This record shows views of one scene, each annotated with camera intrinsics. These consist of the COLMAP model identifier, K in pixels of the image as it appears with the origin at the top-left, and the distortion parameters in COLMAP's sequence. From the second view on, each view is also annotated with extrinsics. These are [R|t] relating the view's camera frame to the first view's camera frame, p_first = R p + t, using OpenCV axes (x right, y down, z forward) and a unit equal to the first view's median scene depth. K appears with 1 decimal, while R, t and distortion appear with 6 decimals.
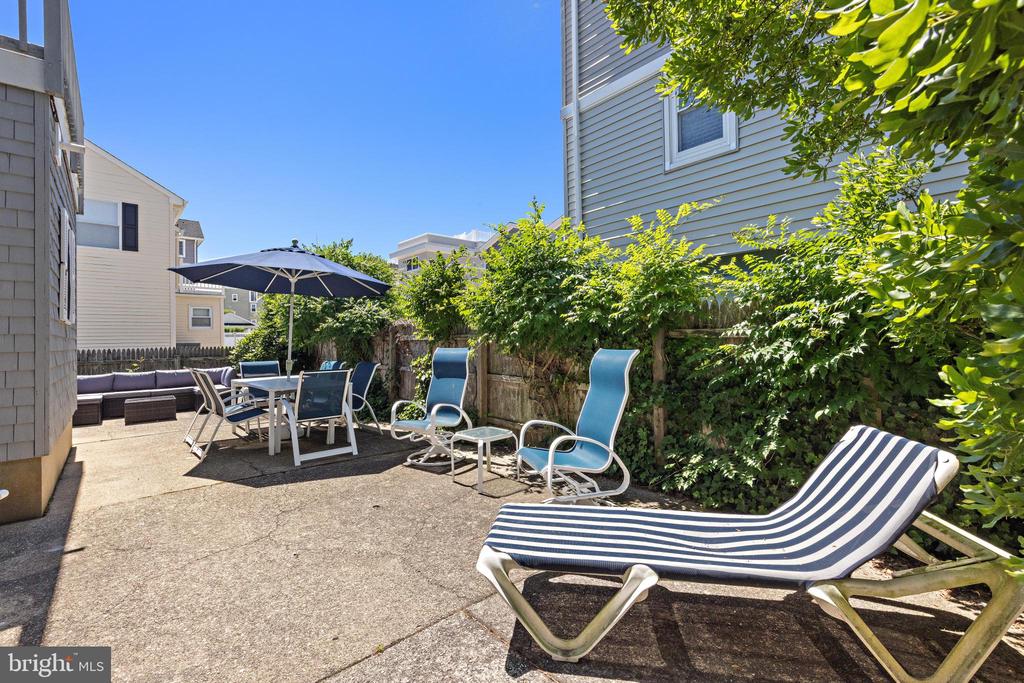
lens RADIAL K [[452.4, 0, 512.0], [0, 452.4, 341.5], [0, 0, 1]] dist [-0.001405, -0.000167]
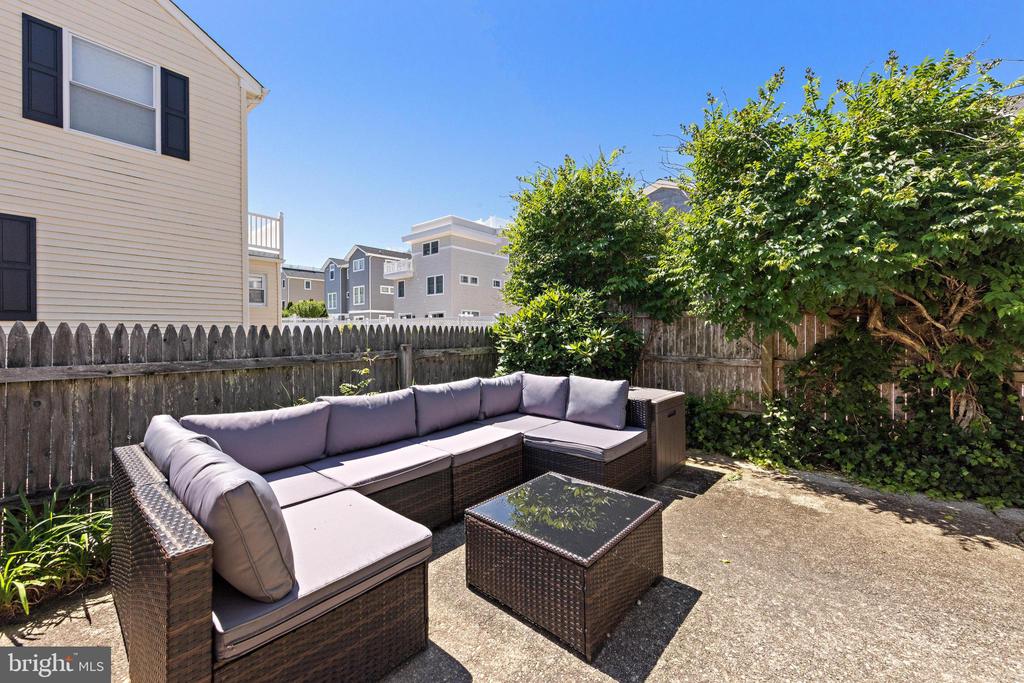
lens RADIAL K [[399.3, 0, 512.0], [0, 399.3, 341.5], [0, 0, 1]] dist [0.000423, 0.000076]
pose [[0.990543, 0.014875, 0.136394, -0.492665], [-0.017666, 0.999658, 0.019274, 0.013213], [-0.136060, -0.021501, 0.990467, 0.442519]]
